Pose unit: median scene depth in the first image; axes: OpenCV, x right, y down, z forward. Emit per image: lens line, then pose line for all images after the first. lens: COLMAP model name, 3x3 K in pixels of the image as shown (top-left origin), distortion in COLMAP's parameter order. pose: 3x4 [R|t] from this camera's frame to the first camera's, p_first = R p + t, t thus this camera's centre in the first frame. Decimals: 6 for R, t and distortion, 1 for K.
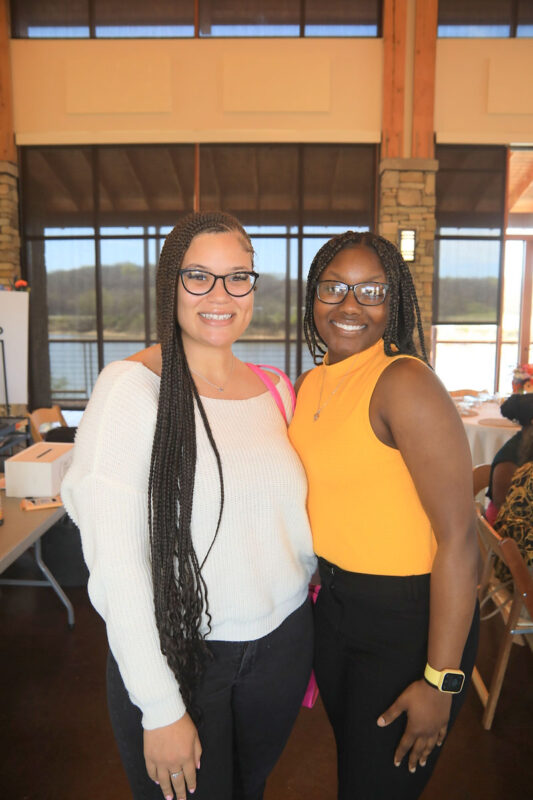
lens RADIAL K [[627.5, 0, 266.5], [0, 627.5, 400.0], [0, 0, 1]] dist [-0.129164, 0.127320]
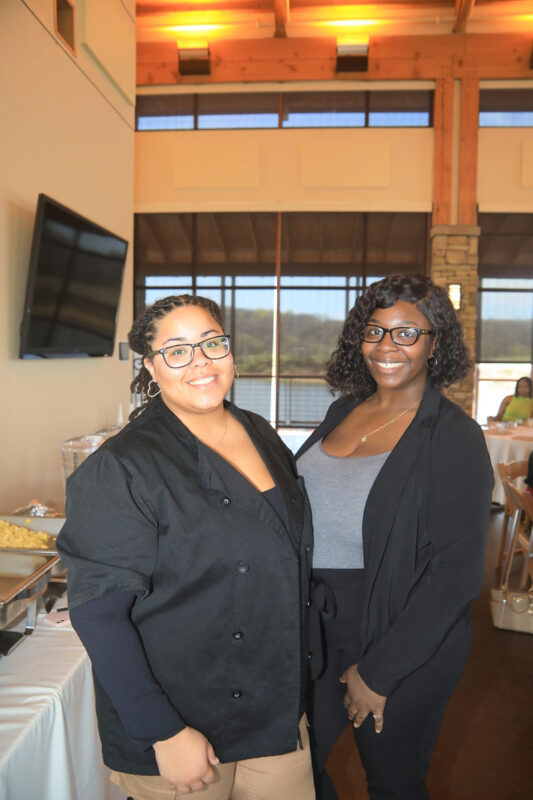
lens RADIAL K [[627.5, 0, 266.5], [0, 627.5, 400.0], [0, 0, 1]] dist [-0.129164, 0.127320]
pose [[0.997835, 0.014388, -0.064173, -0.055210], [-0.018471, 0.997811, -0.063493, 0.032182], [0.063119, 0.064541, 0.995917, -0.202029]]
